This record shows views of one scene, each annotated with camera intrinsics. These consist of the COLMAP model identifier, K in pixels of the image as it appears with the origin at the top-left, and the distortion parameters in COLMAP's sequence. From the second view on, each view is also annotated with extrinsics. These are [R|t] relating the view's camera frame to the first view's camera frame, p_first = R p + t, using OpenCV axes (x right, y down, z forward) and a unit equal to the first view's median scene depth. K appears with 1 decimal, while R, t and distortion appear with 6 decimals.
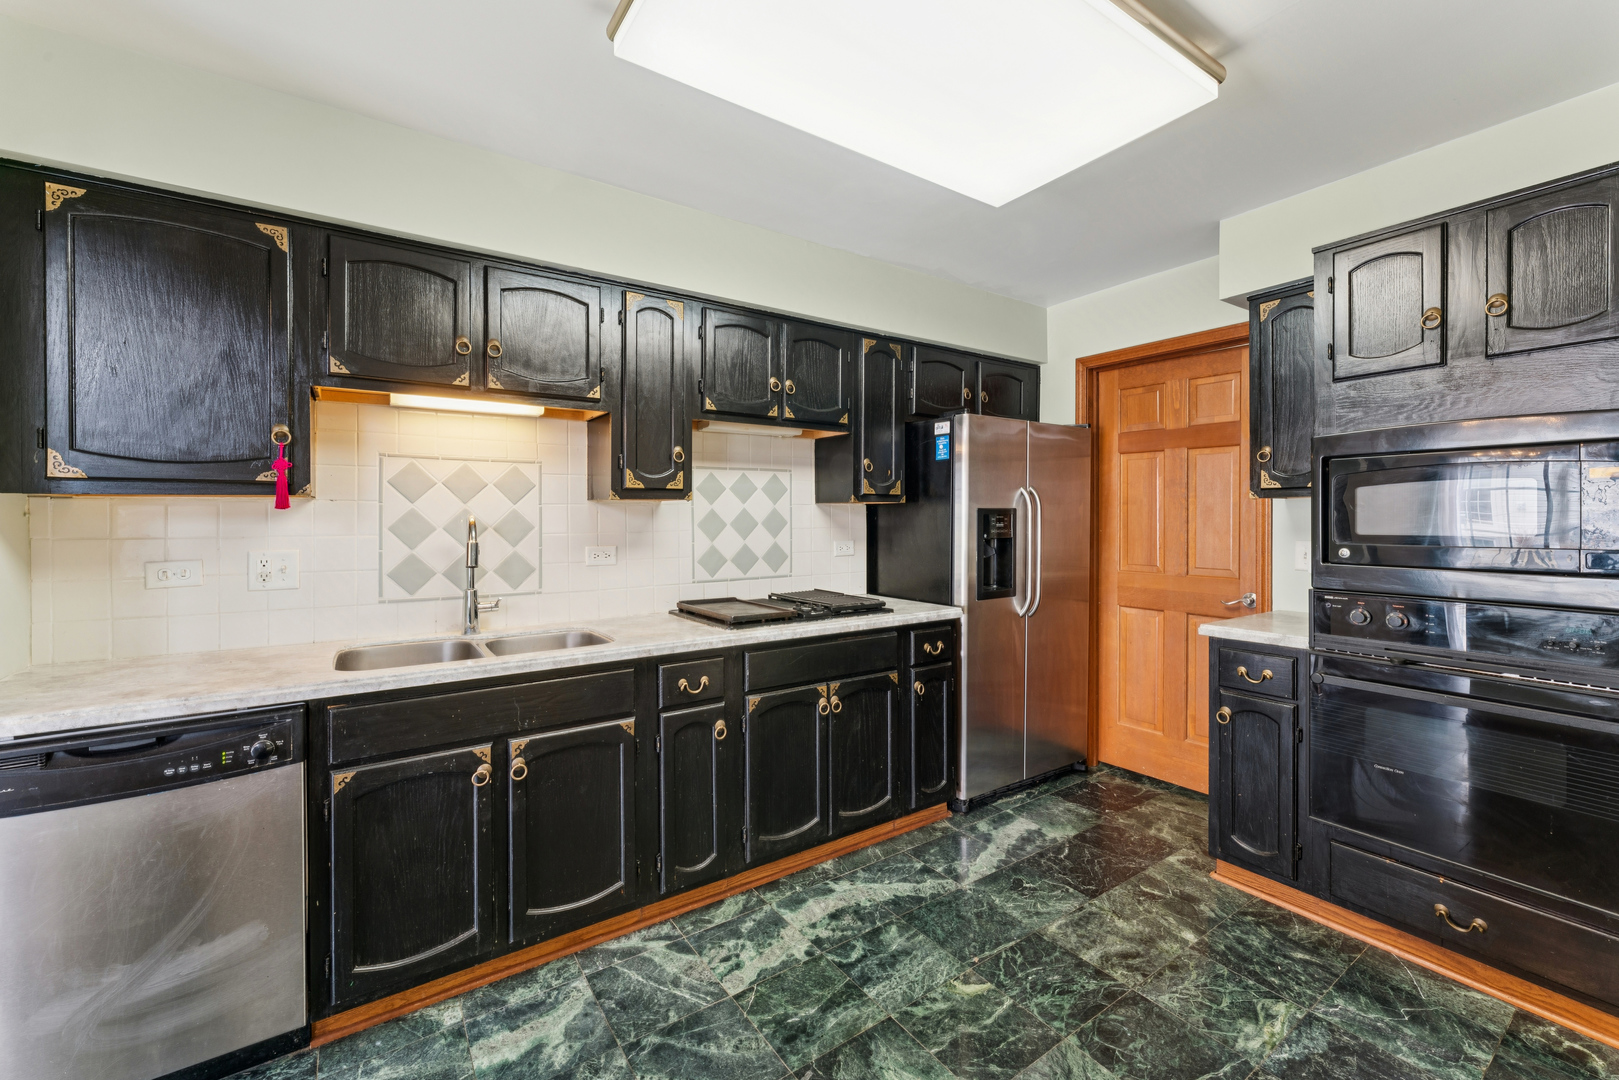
lens RADIAL K [[656.3, 0, 807.6], [0, 656.3, 518.1], [0, 0, 1]] dist [-0.001065, -0.000068]
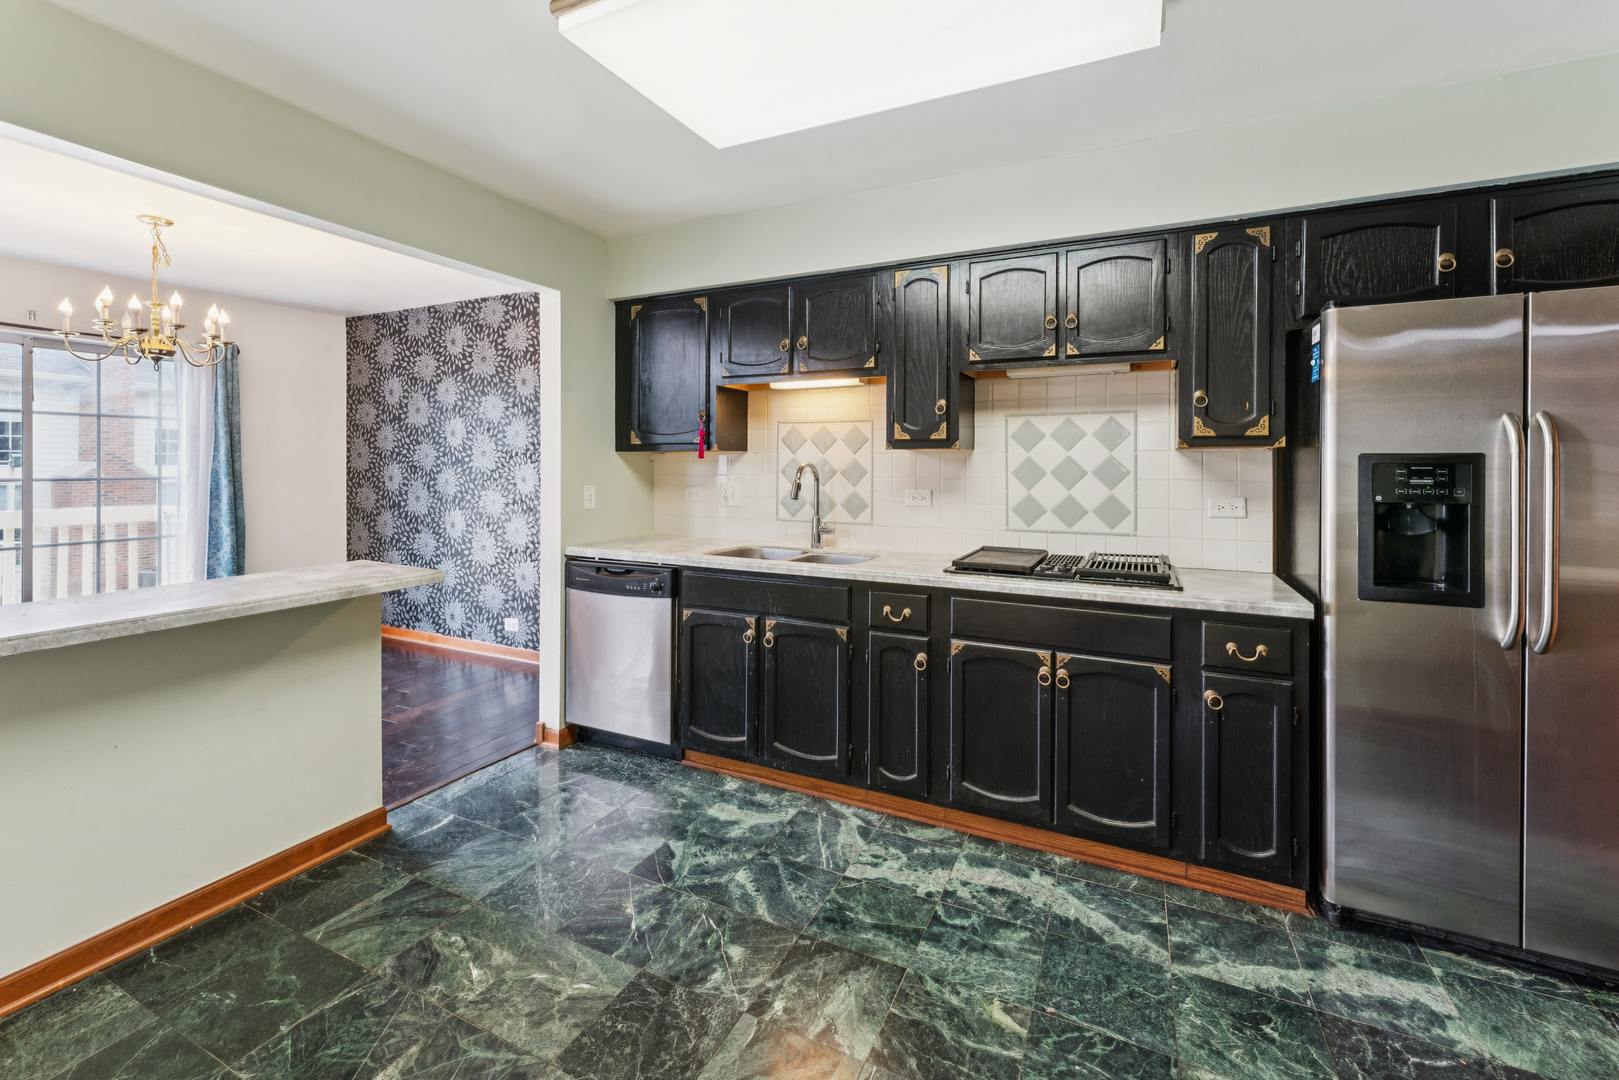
lens RADIAL K [[679.8, 0, 807.1], [0, 679.8, 461.2], [0, 0, 1]] dist [0.000337, -0.000081]
pose [[0.497565, 0.000369, -0.867427, 0.733755], [-0.008106, 0.999958, -0.004224, -0.000793], [0.867389, 0.009133, 0.497547, 0.273888]]
